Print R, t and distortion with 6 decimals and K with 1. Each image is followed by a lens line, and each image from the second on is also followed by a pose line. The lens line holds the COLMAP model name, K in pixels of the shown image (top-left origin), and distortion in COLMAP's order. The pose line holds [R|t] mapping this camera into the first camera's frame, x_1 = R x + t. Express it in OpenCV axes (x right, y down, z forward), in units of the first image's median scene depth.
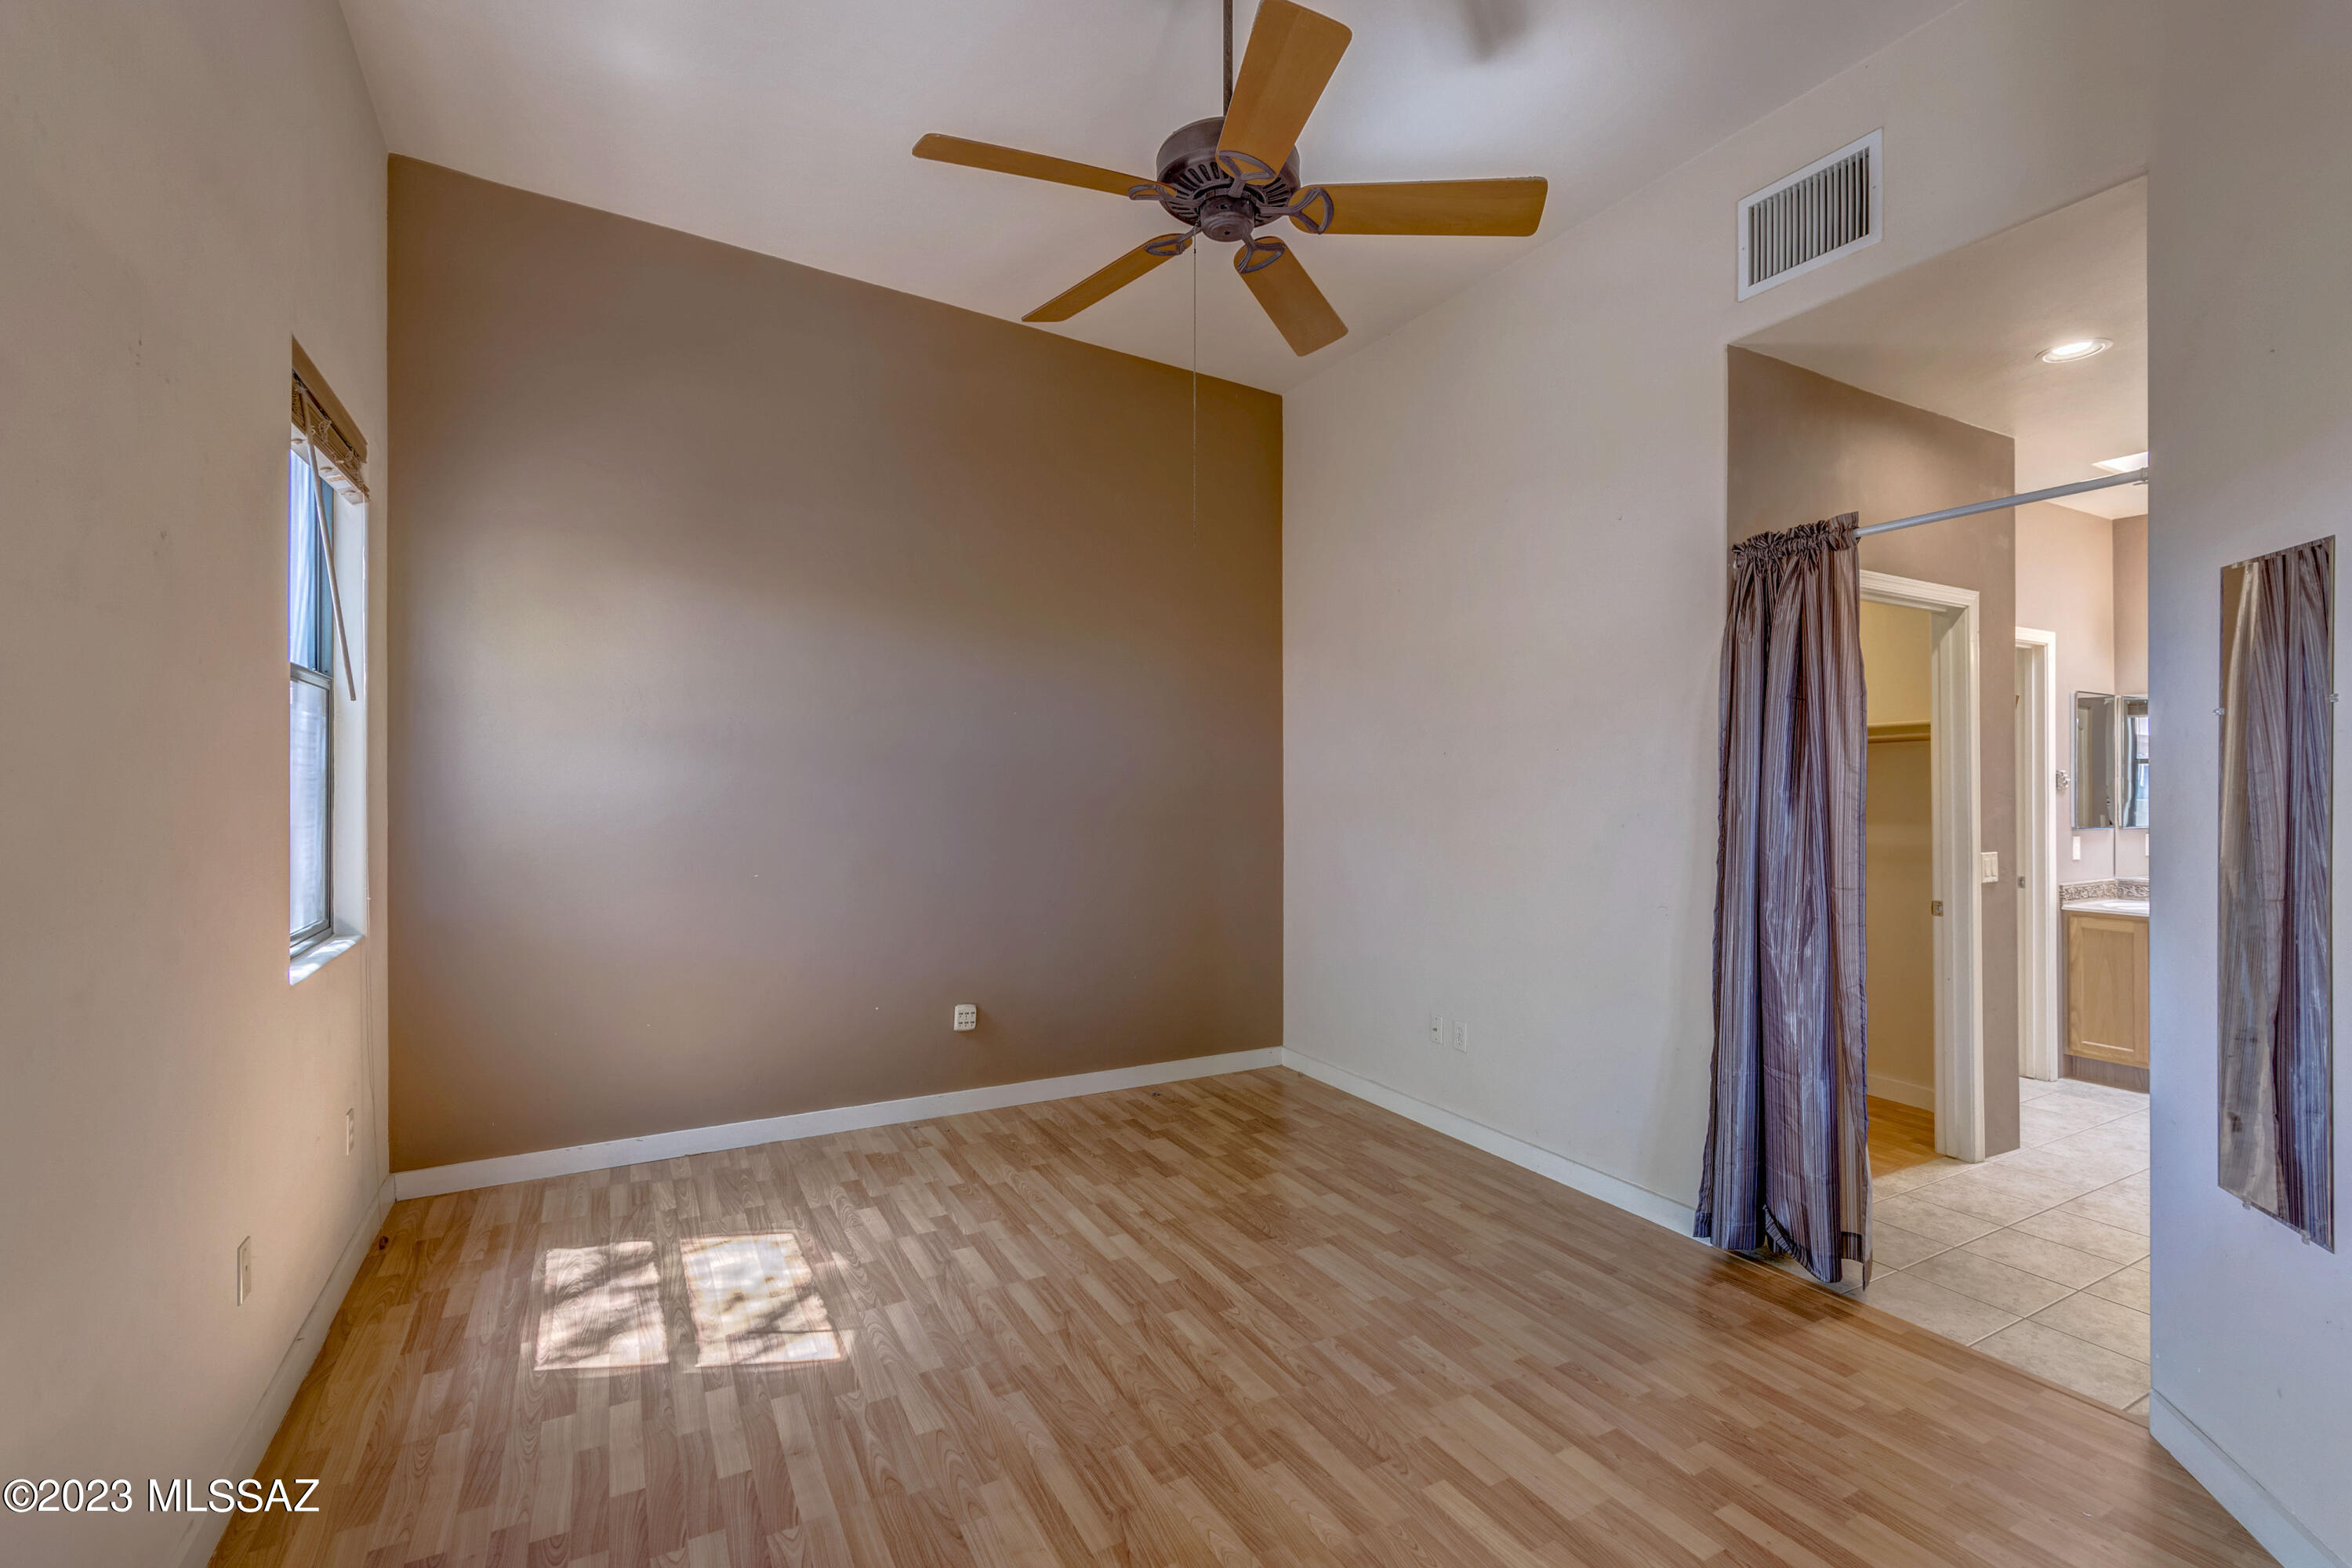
lens RADIAL K [[1063.3, 0, 1187.2], [0, 1063.3, 782.3], [0, 0, 1]] dist [0.013500, -0.000127]
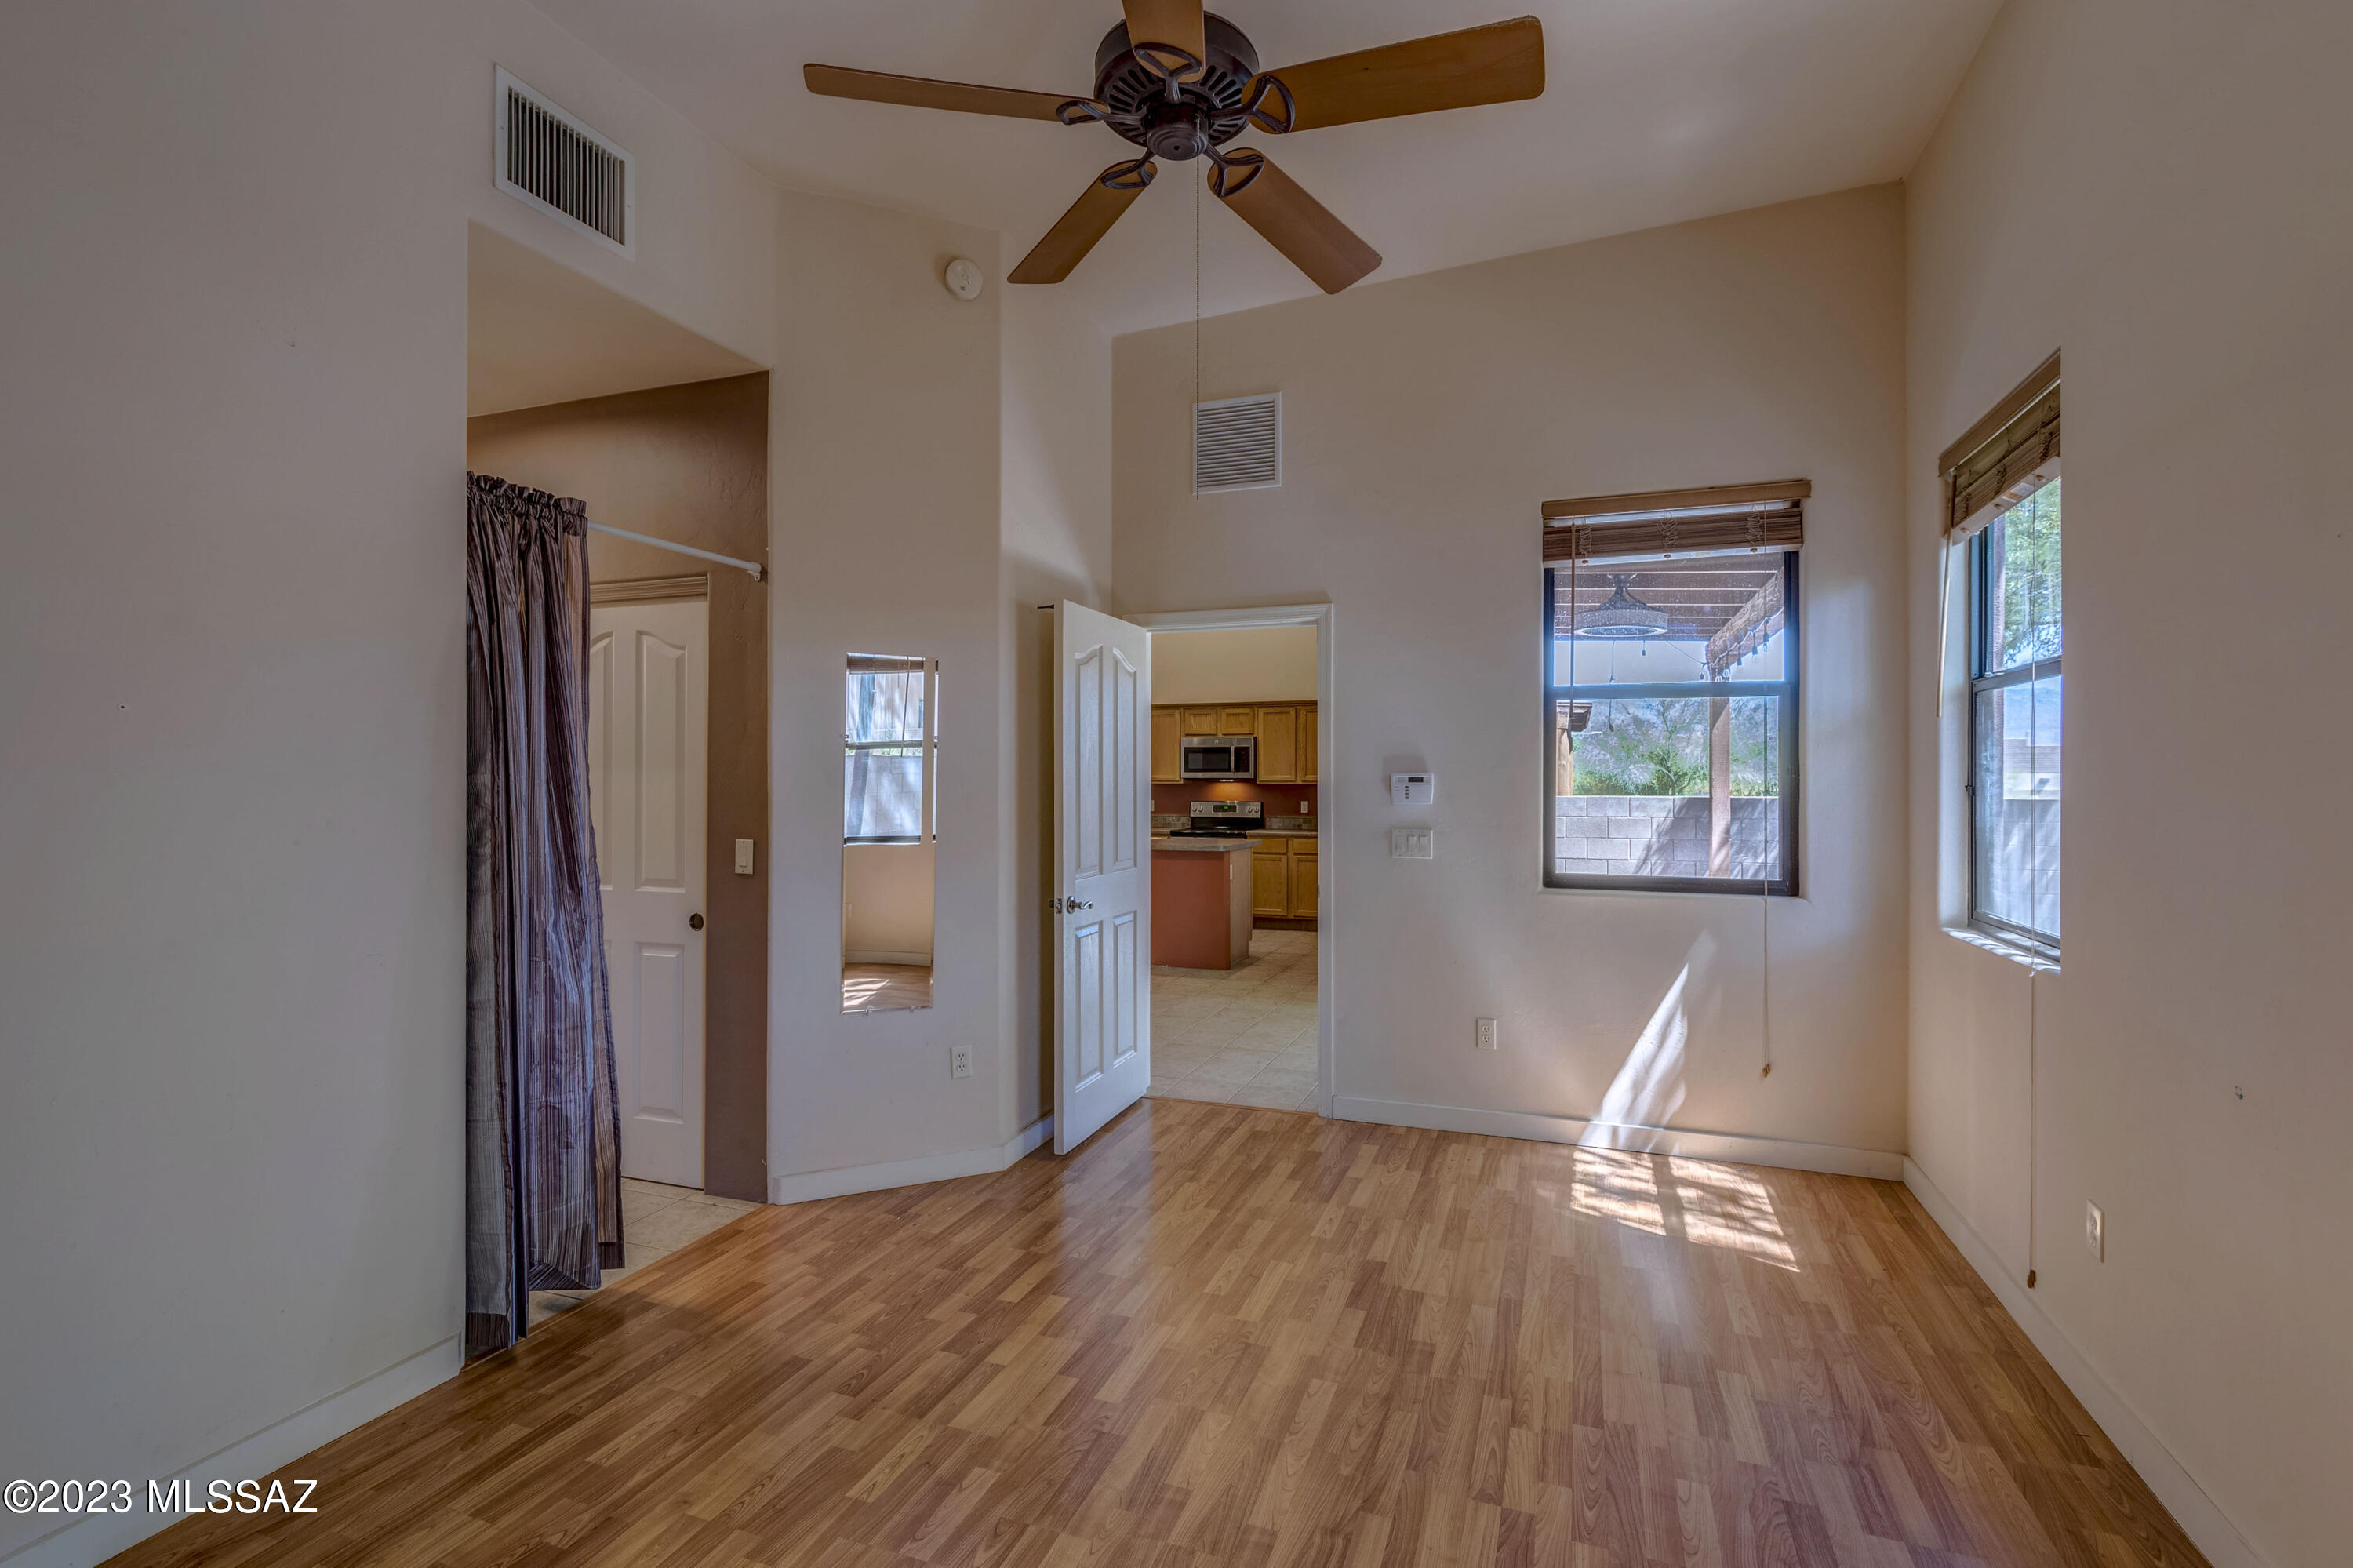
lens RADIAL K [[1063.8, 0, 1187.7], [0, 1063.8, 782.3], [0, 0, 1]] dist [0.013500, -0.000127]
pose [[-0.661207, -0.003309, 0.750196, -0.625816], [-0.005303, 0.999986, -0.000263, -0.001879], [-0.750185, -0.004152, -0.661215, 1.558308]]
